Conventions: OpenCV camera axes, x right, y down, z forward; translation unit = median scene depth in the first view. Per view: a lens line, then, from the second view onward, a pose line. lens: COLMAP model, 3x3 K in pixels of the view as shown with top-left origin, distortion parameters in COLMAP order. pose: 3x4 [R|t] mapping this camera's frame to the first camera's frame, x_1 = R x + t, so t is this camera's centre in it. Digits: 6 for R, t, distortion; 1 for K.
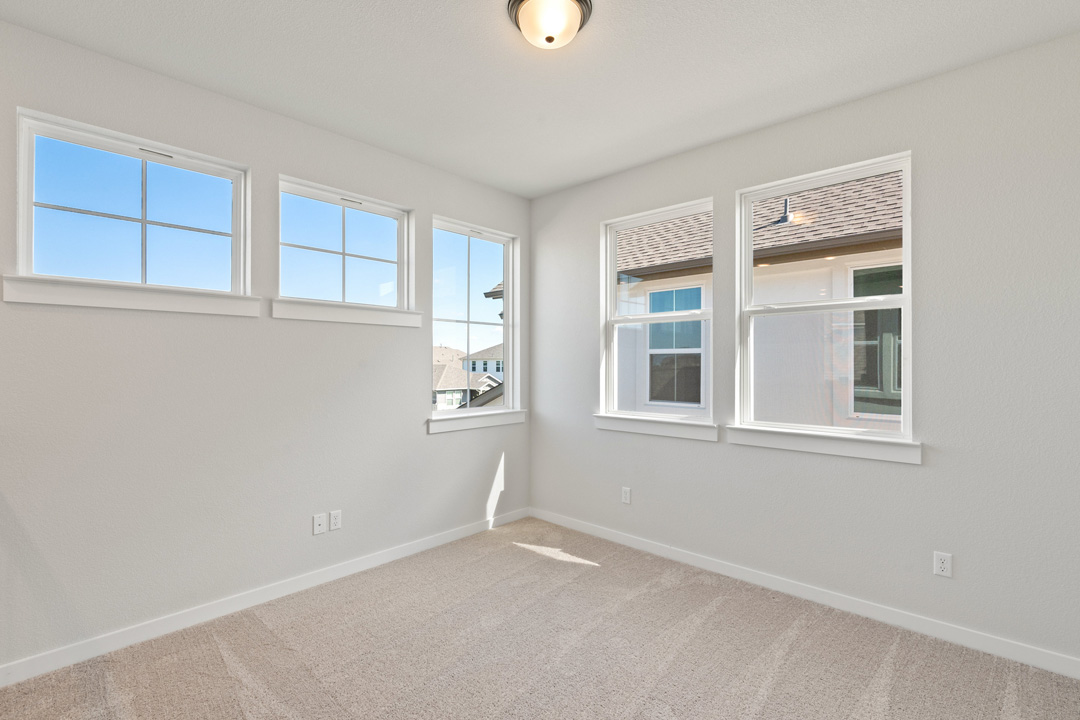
lens RADIAL K [[489.3, 0, 539.0], [0, 489.3, 359.8], [0, 0, 1]] dist [0.008608, -0.011770]
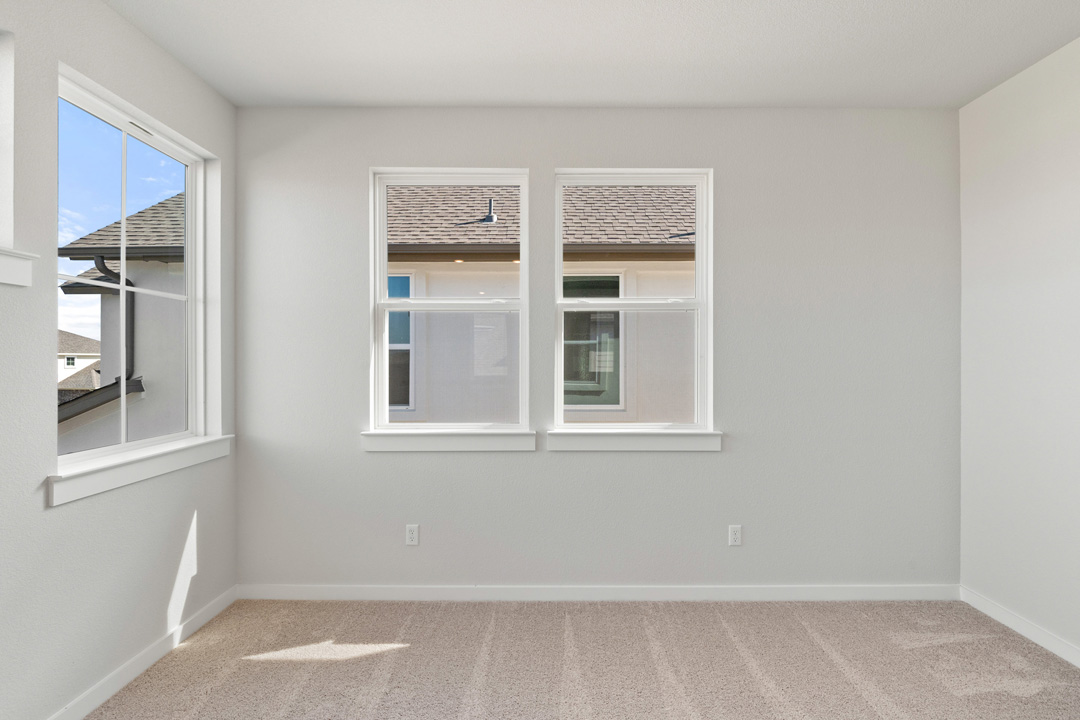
lens RADIAL K [[489.3, 0, 539.0], [0, 489.3, 359.8], [0, 0, 1]] dist [0.008608, -0.011770]
pose [[0.732406, -0.001470, 0.680867, -0.194001], [-0.003073, 0.999980, 0.005465, -0.000086], [-0.680862, -0.006095, 0.732387, 0.306130]]
